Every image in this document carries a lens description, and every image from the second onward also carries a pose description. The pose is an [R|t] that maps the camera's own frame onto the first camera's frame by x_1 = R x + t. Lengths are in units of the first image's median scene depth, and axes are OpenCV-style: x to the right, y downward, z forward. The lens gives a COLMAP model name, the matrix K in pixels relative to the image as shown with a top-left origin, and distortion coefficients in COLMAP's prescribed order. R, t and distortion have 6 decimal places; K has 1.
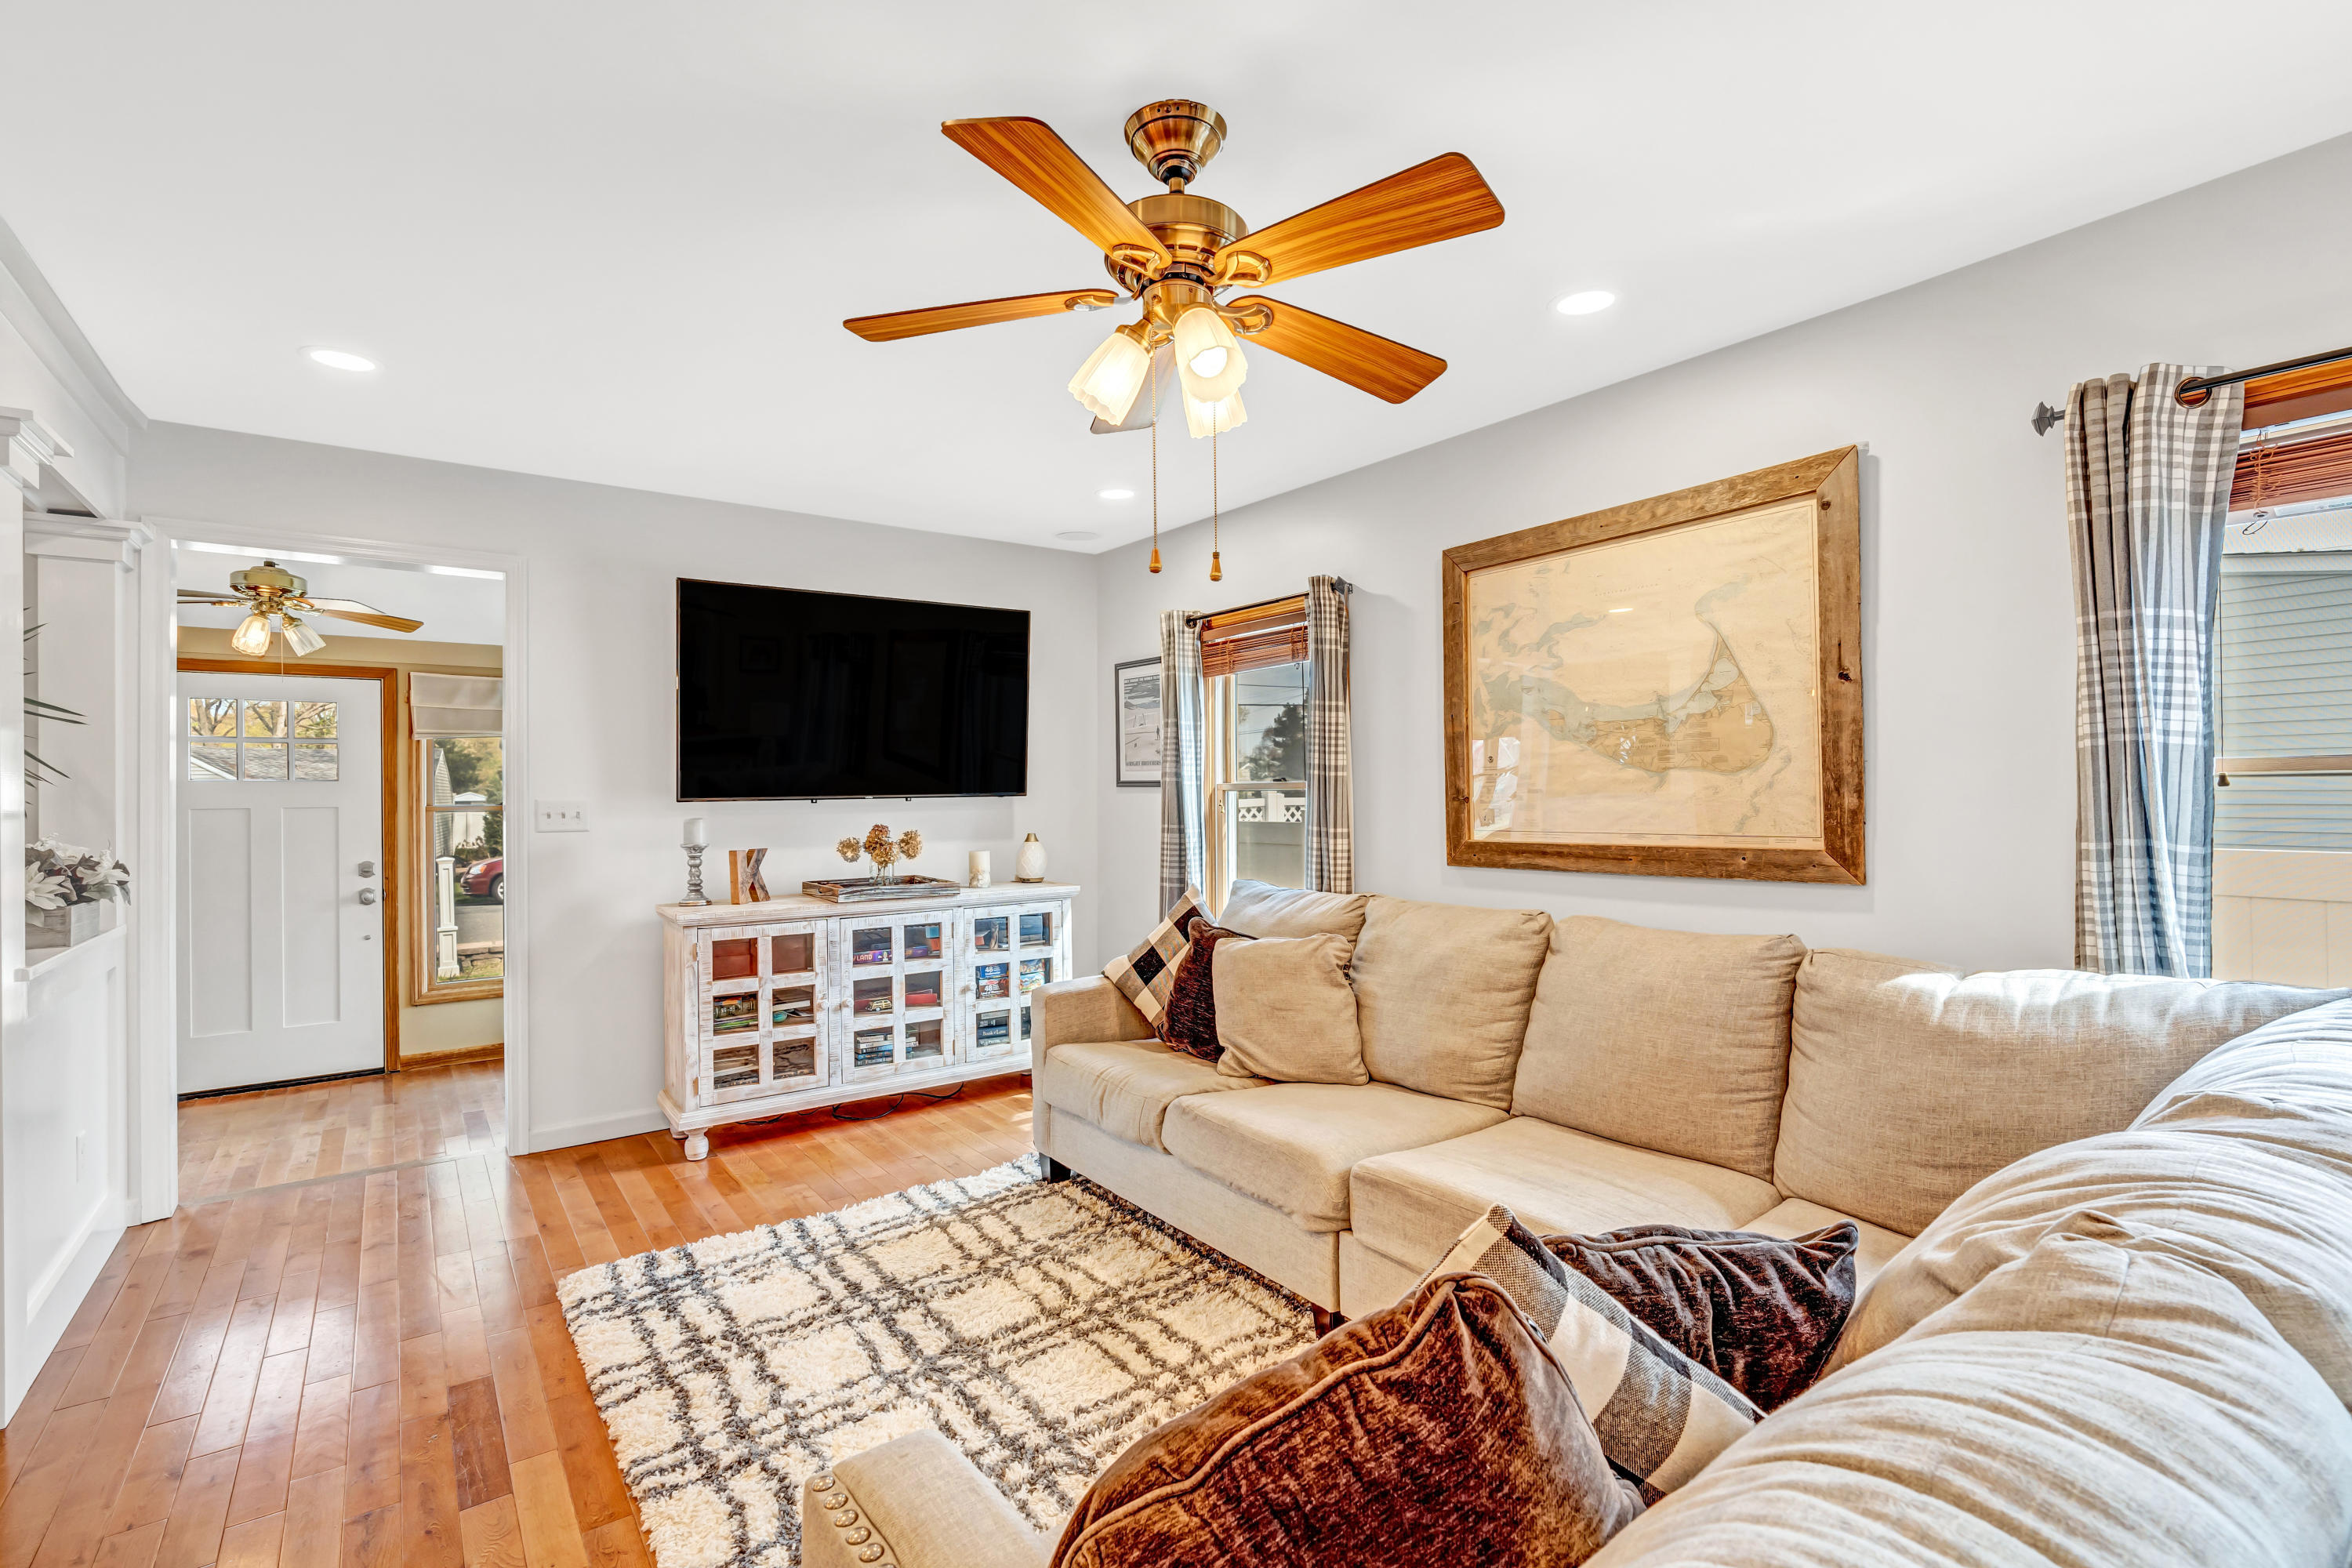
lens RADIAL K [[1064.3, 0, 1182.6], [0, 1064.3, 785.6], [0, 0, 1]] dist [-0.007602, 0.002950]
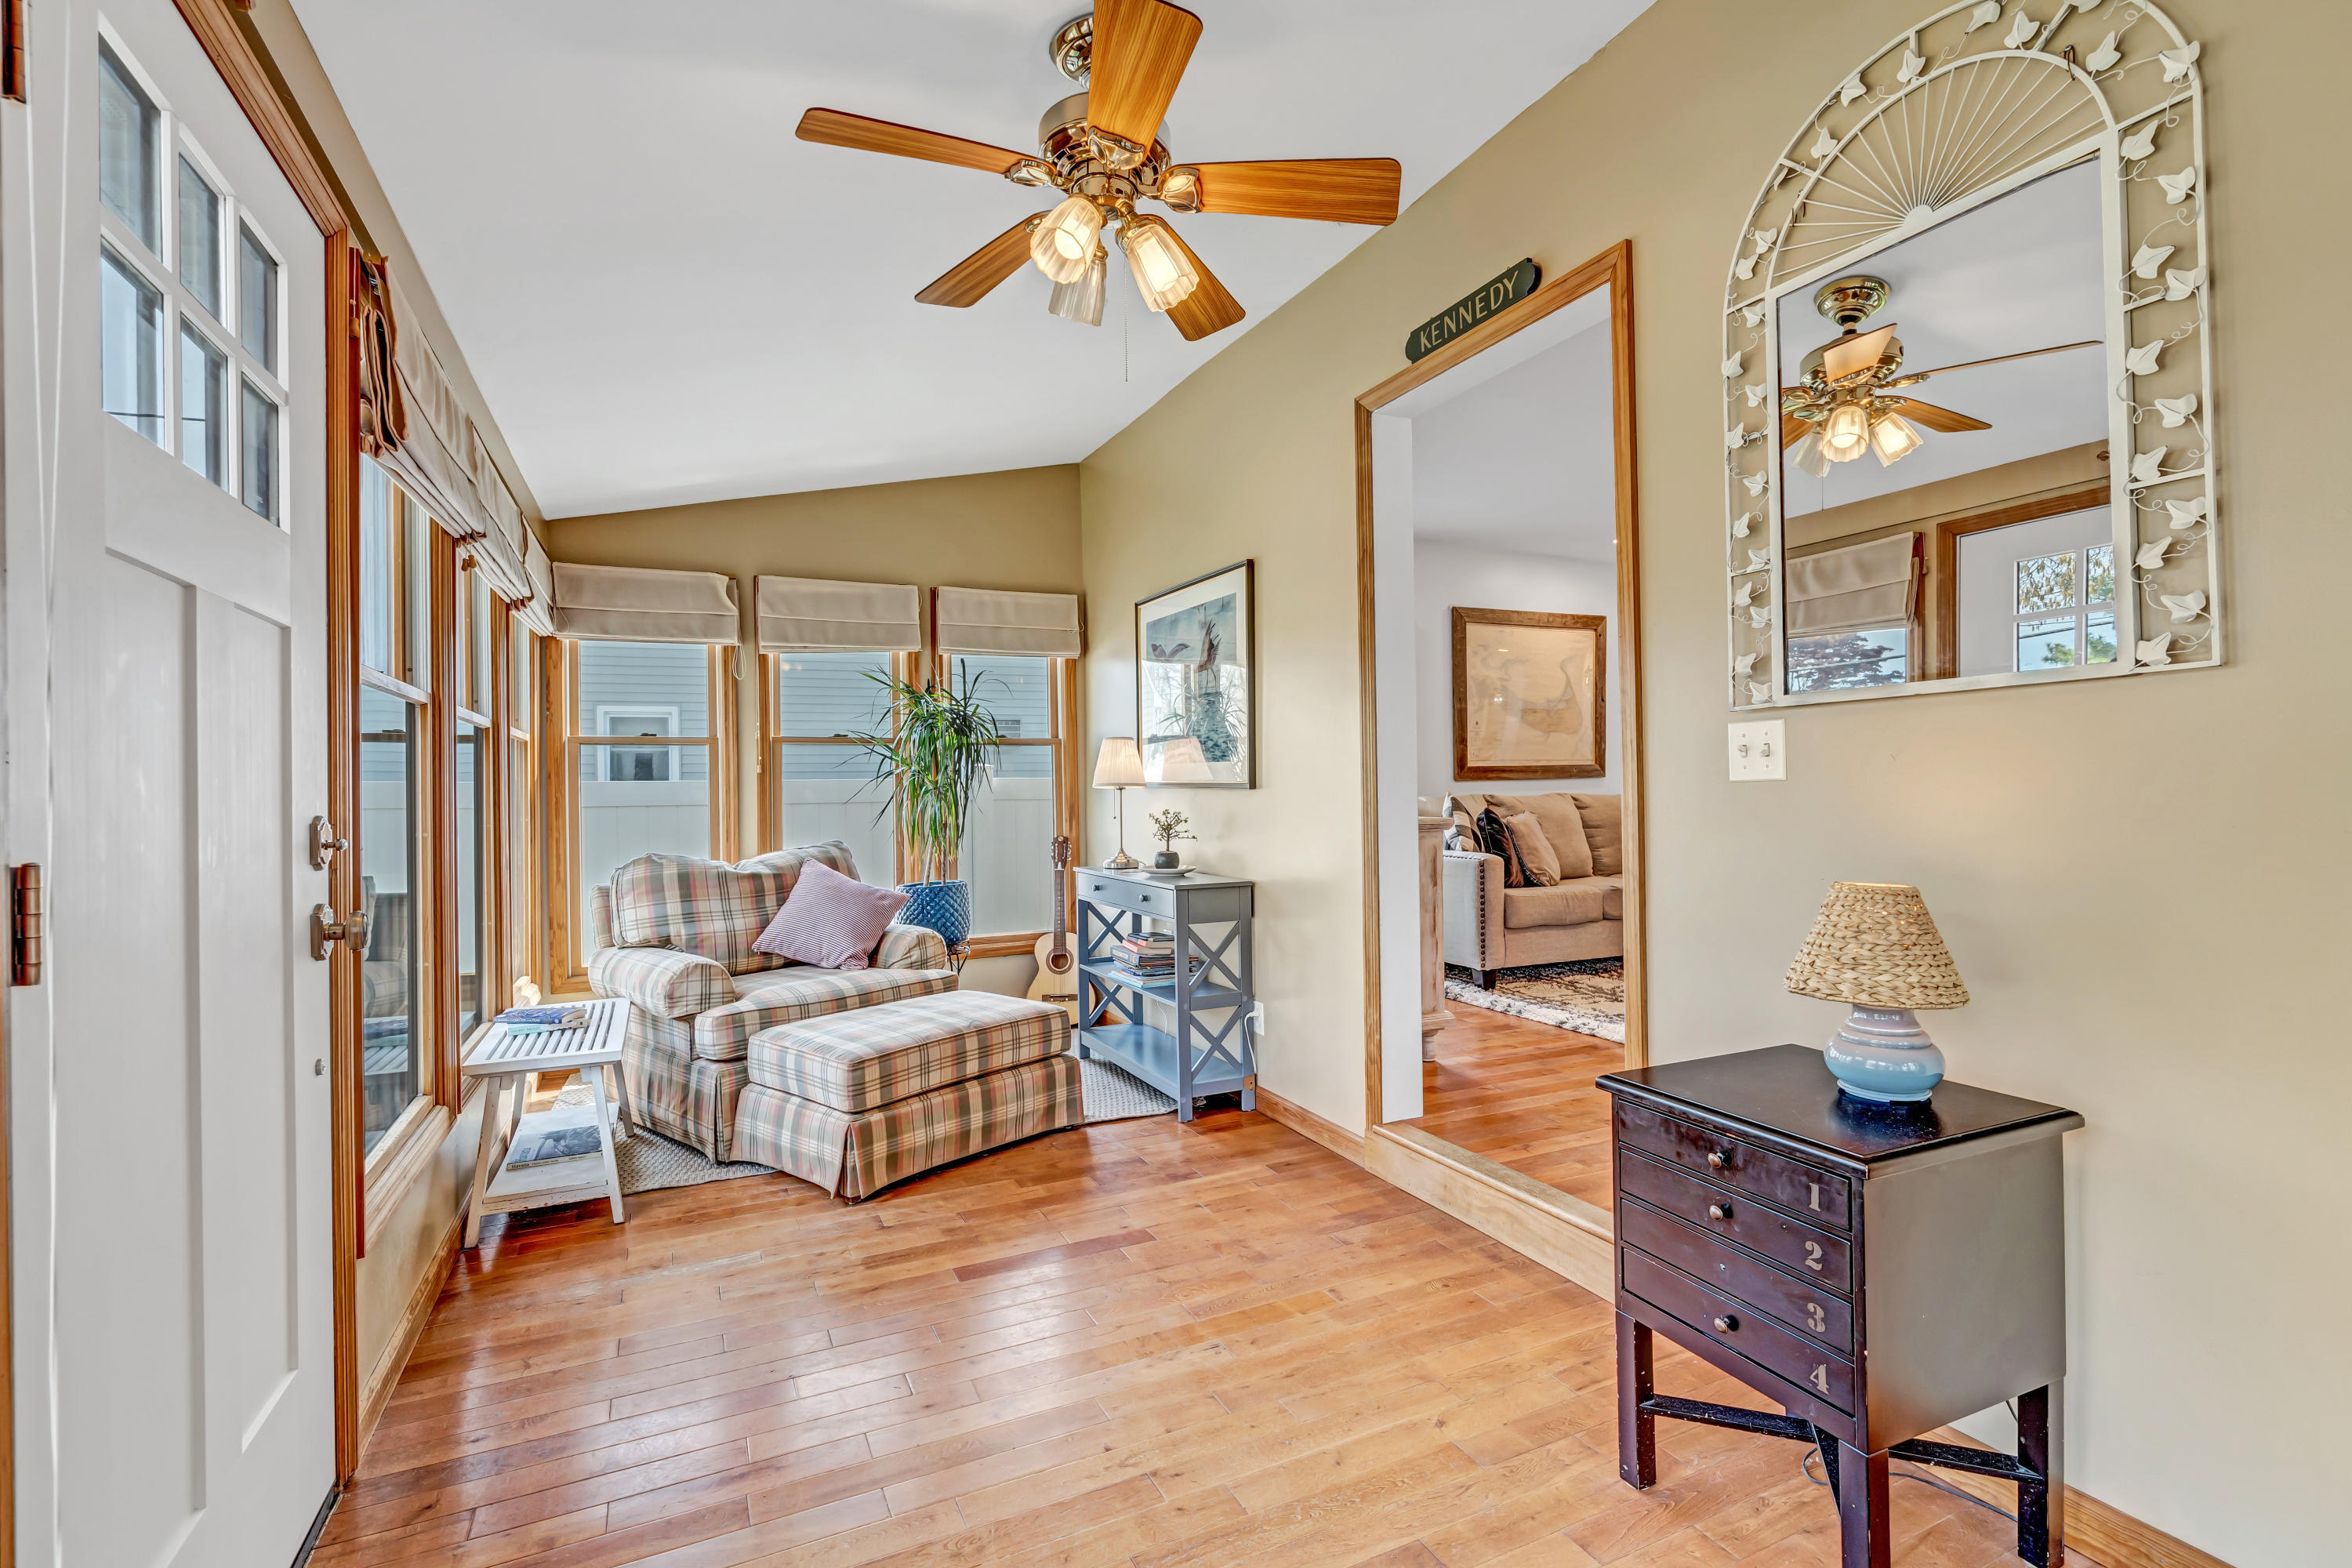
lens RADIAL K [[1064.3, 0, 1193.0], [0, 1064.3, 789.0], [0, 0, 1]] dist [-0.007602, 0.002950]
pose [[0.183731, 0.009889, 0.982927, -1.732948], [0.008611, 0.999895, -0.011669, 0.114905], [-0.982939, 0.010608, 0.183627, 1.189282]]
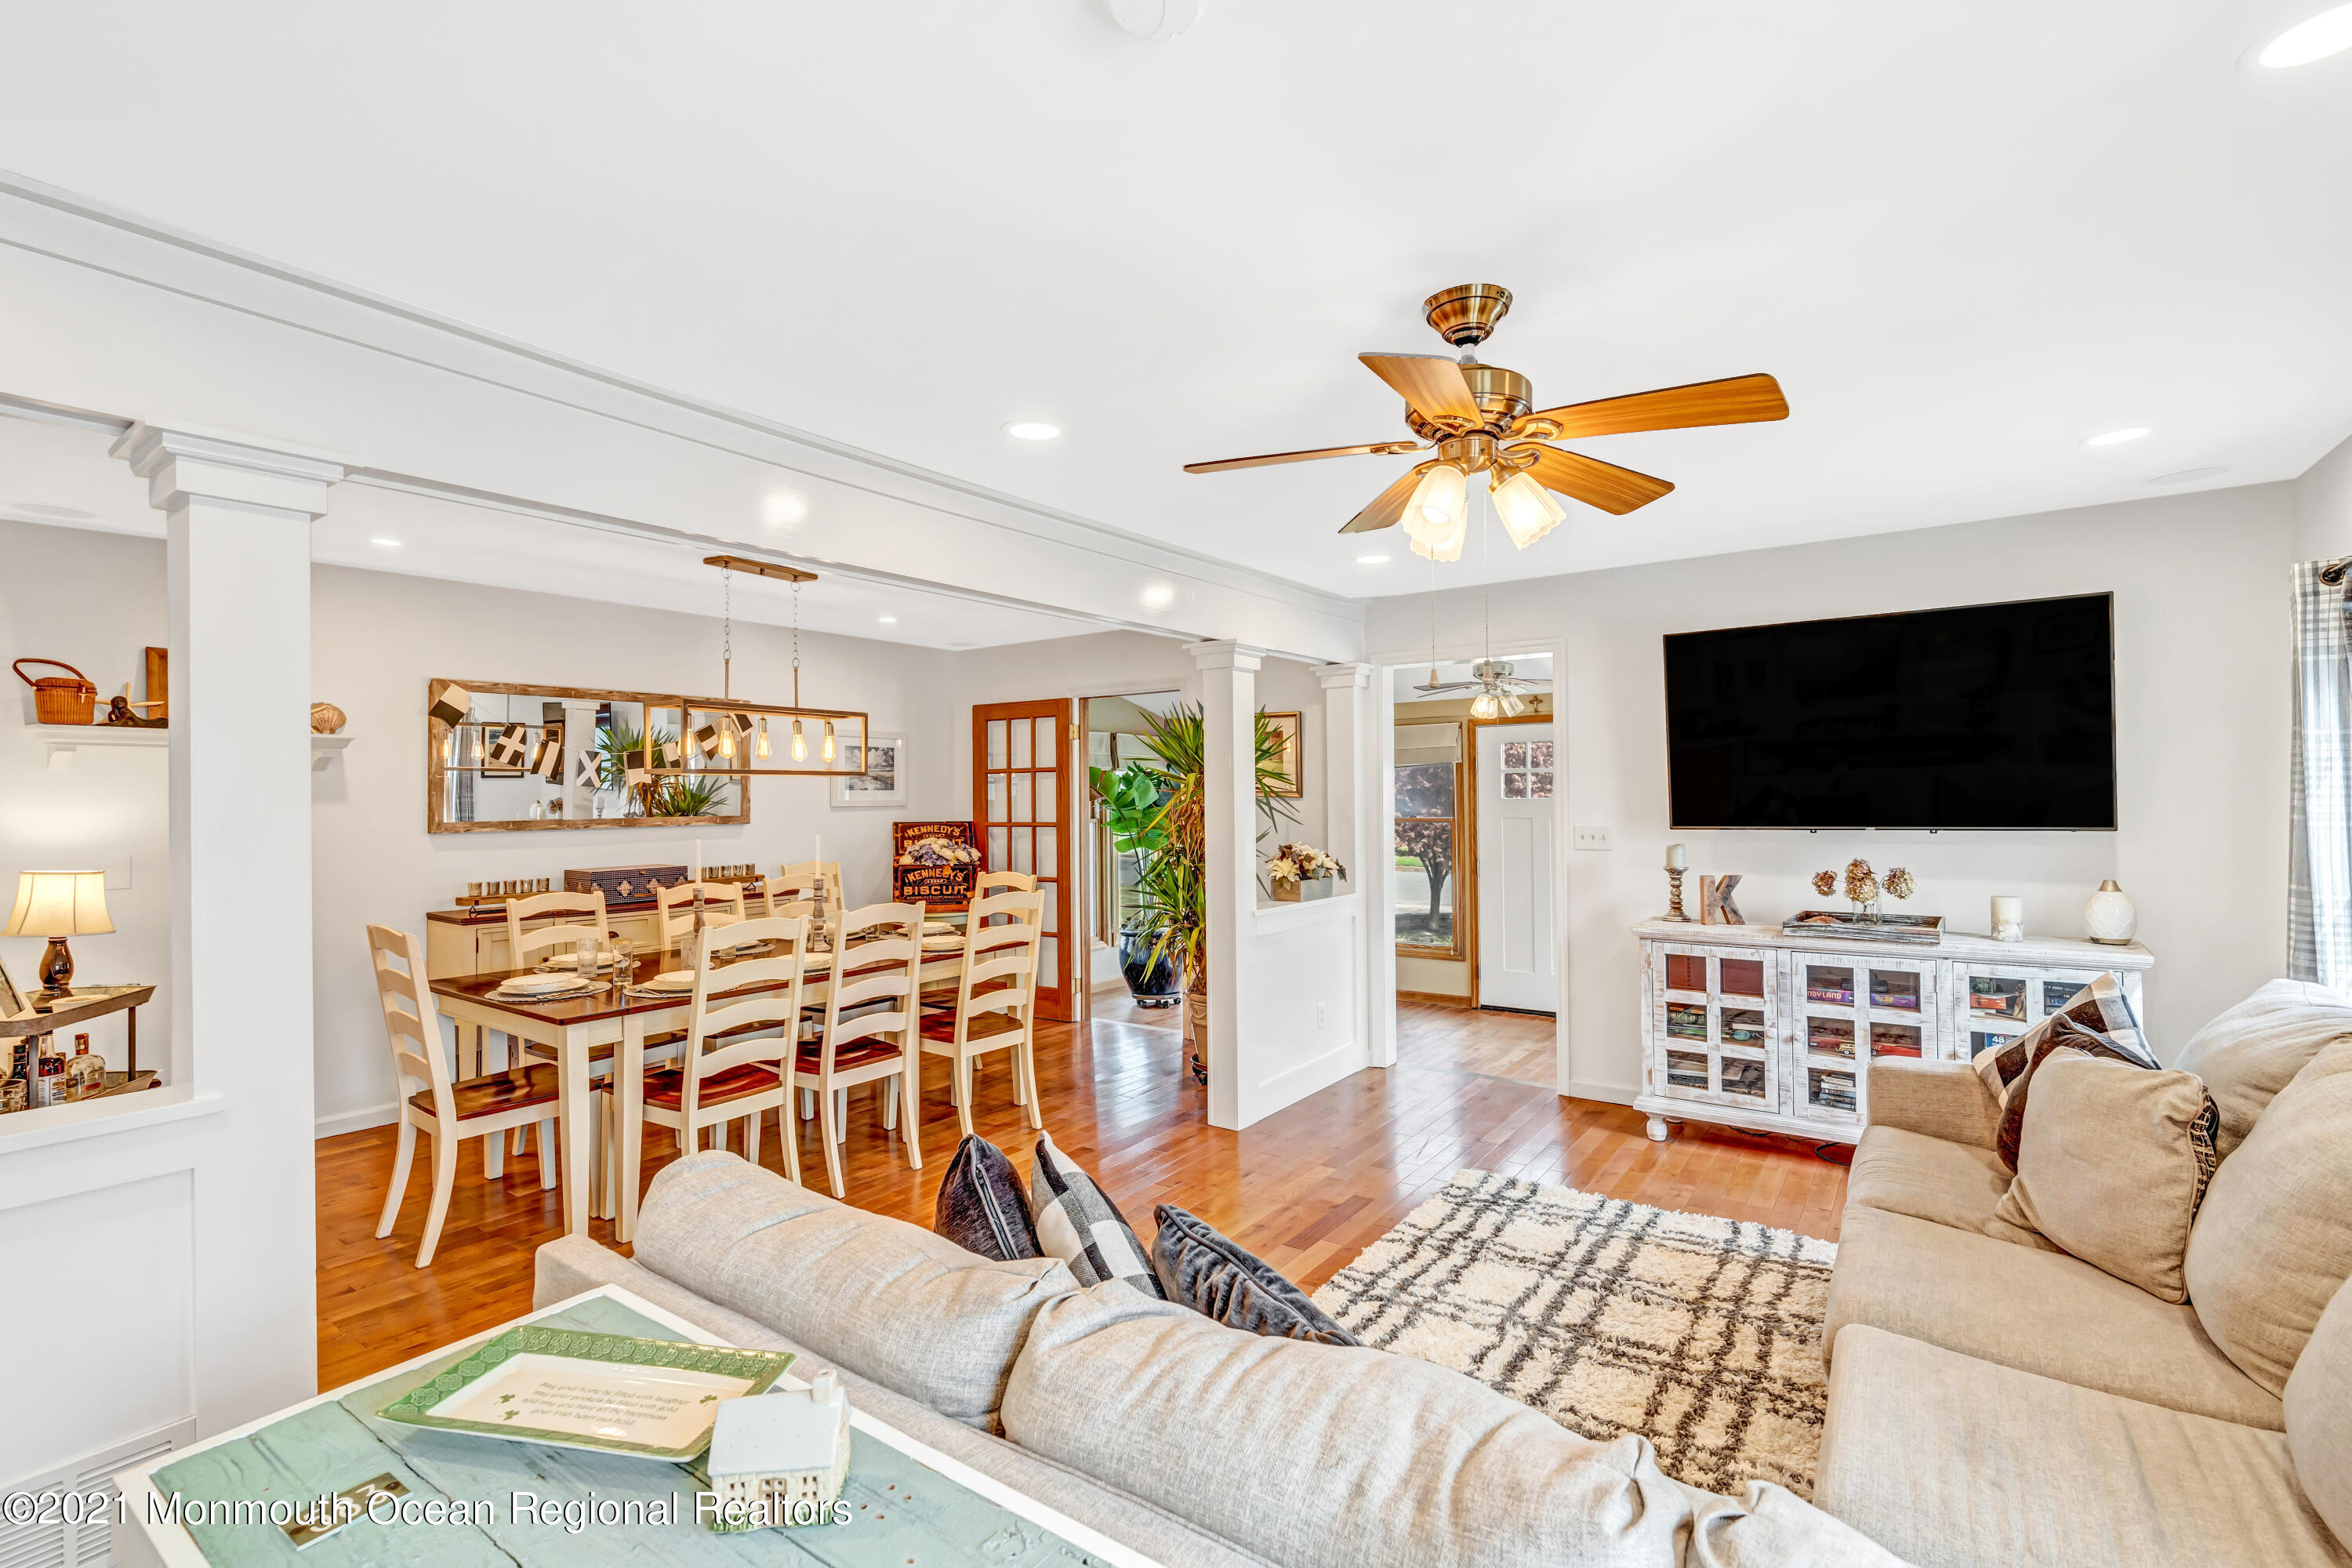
lens RADIAL K [[1064.3, 0, 1198.1], [0, 1064.3, 773.2], [0, 0, 1]] dist [-0.007602, 0.002950]
pose [[0.306546, -0.014509, -0.951745, 0.570013], [0.012408, 0.999860, -0.011246, -0.047740], [0.951775, -0.008361, 0.306683, 0.195036]]
